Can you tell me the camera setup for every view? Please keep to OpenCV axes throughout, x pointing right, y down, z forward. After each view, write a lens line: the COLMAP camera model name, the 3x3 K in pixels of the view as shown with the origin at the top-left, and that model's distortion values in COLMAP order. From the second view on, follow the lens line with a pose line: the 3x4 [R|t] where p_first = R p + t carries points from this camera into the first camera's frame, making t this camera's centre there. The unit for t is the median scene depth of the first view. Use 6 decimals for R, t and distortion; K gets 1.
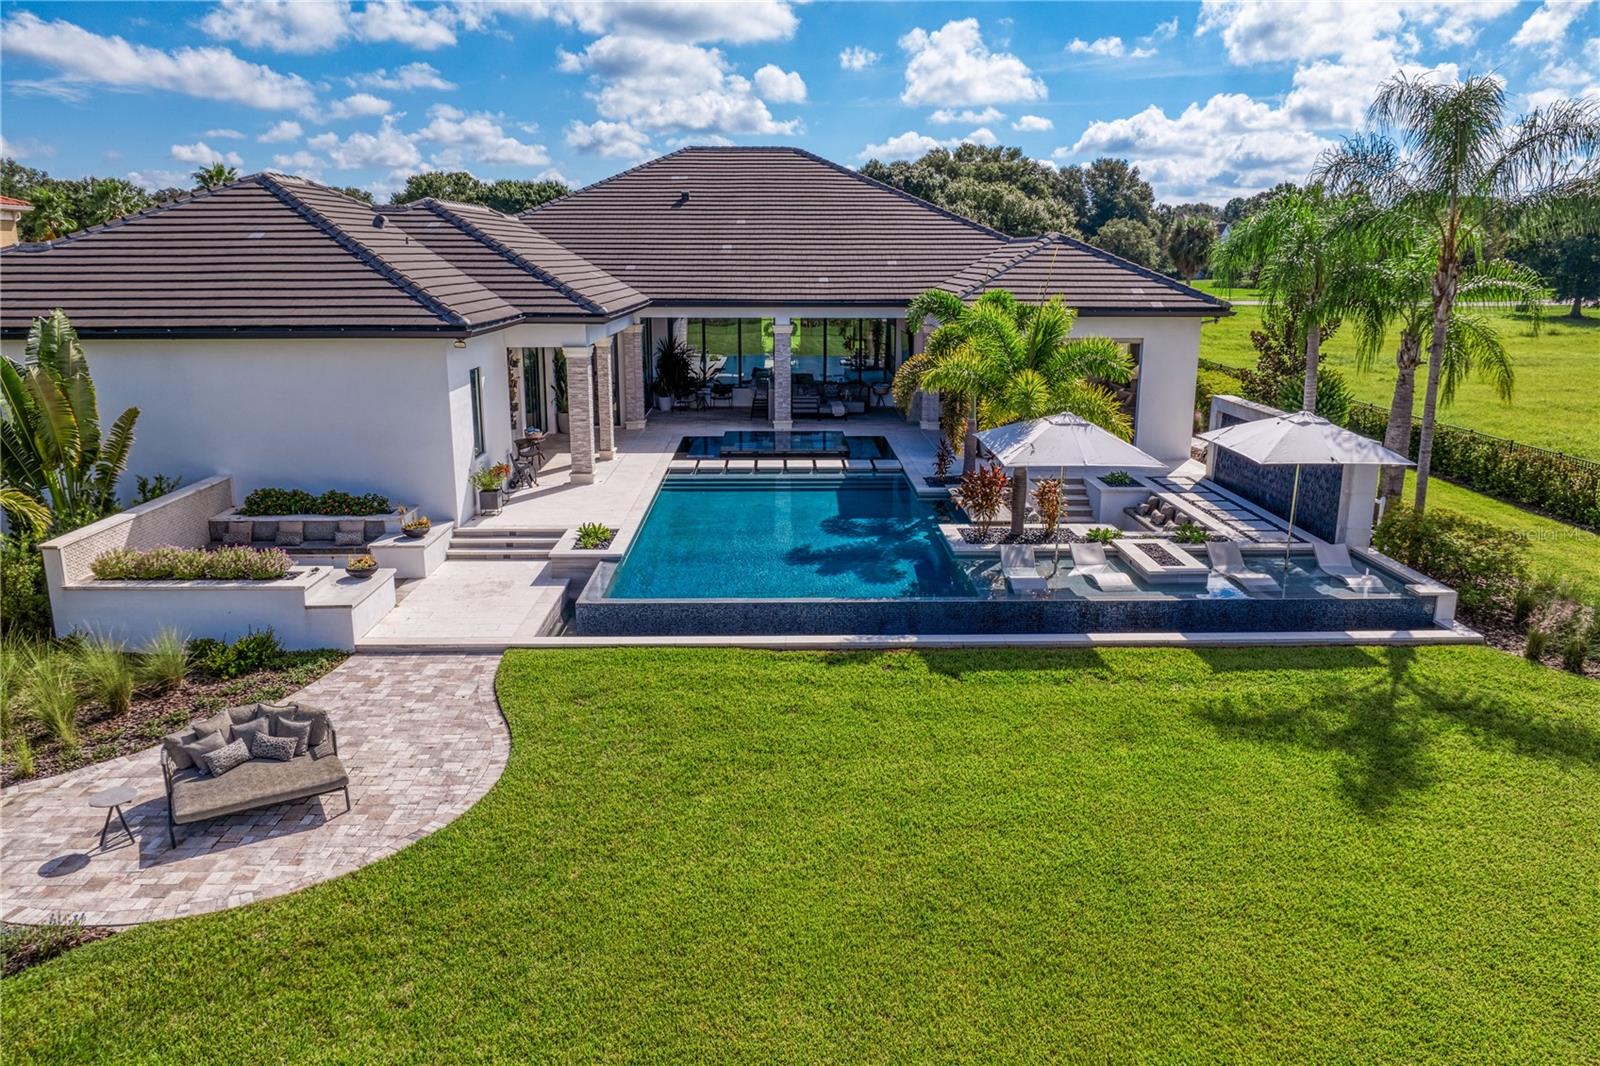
lens RADIAL K [[1125.6, 0, 804.5], [0, 1125.6, 526.9], [0, 0, 1]] dist [-0.041380, 0.007583]
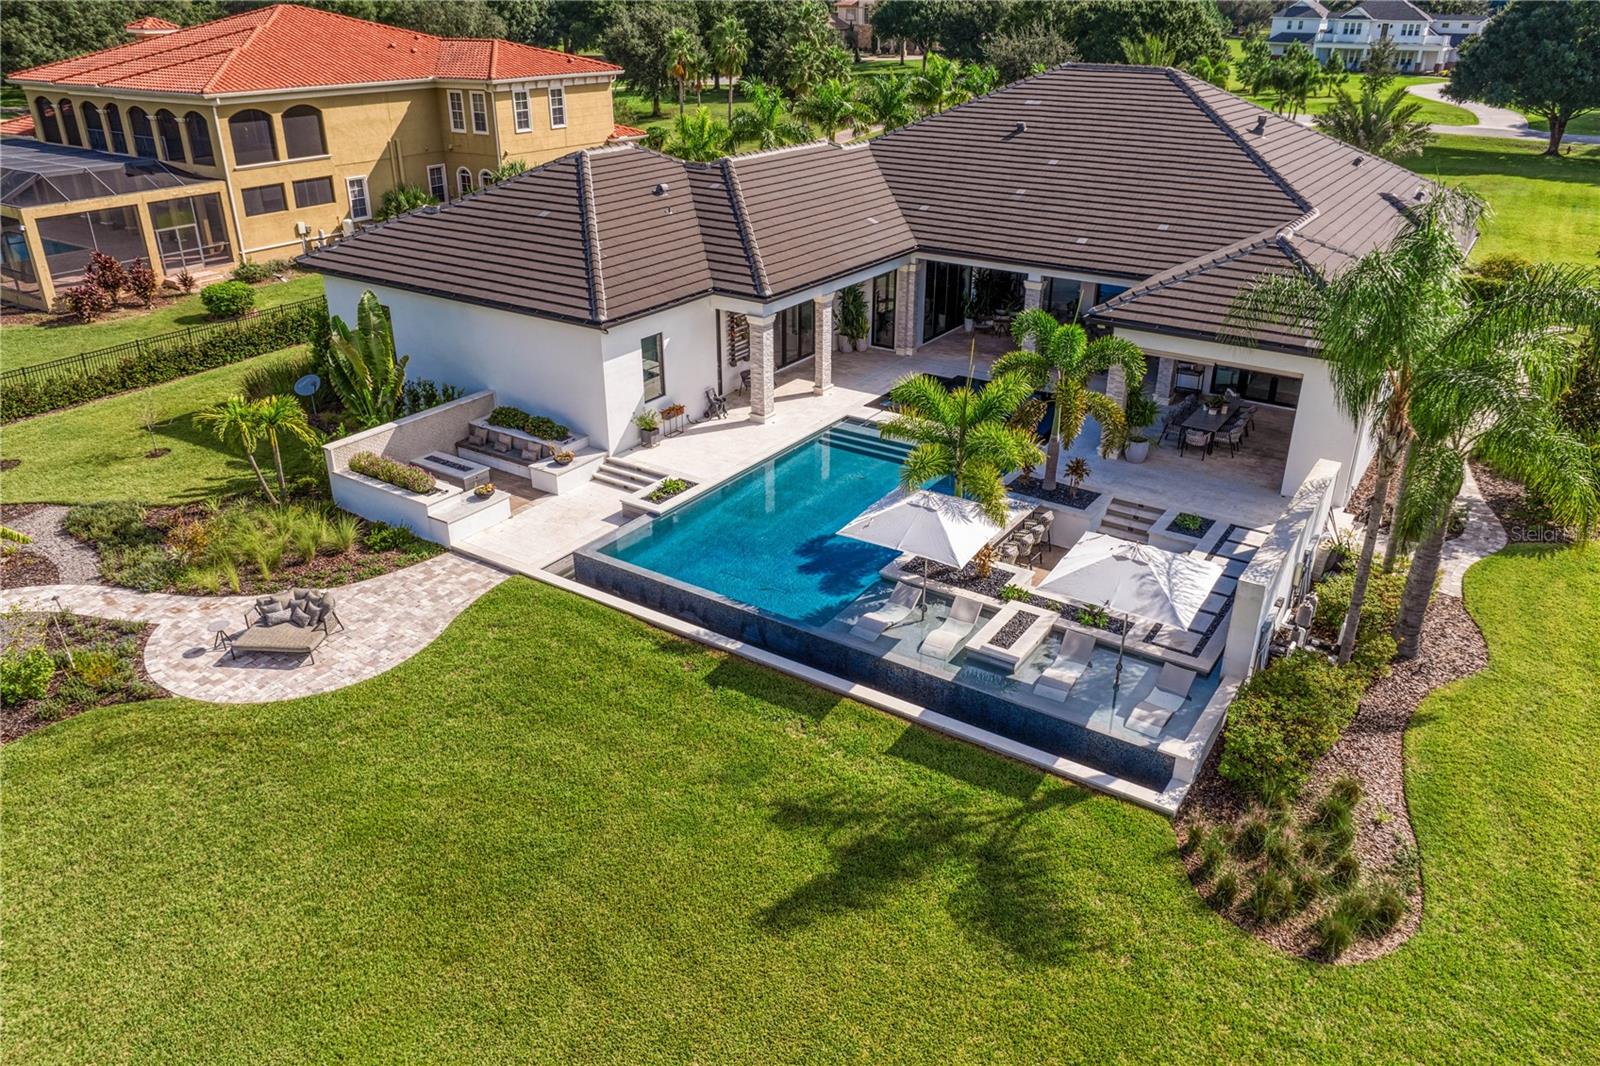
lens RADIAL K [[1125.6, 0, 804.5], [0, 1125.6, 526.9], [0, 0, 1]] dist [-0.041380, 0.007583]
pose [[0.817338, 0.245984, -0.521010, 0.786174], [-0.135891, 0.961072, 0.240571, -0.351225], [0.559904, -0.125827, 0.818947, -0.018291]]
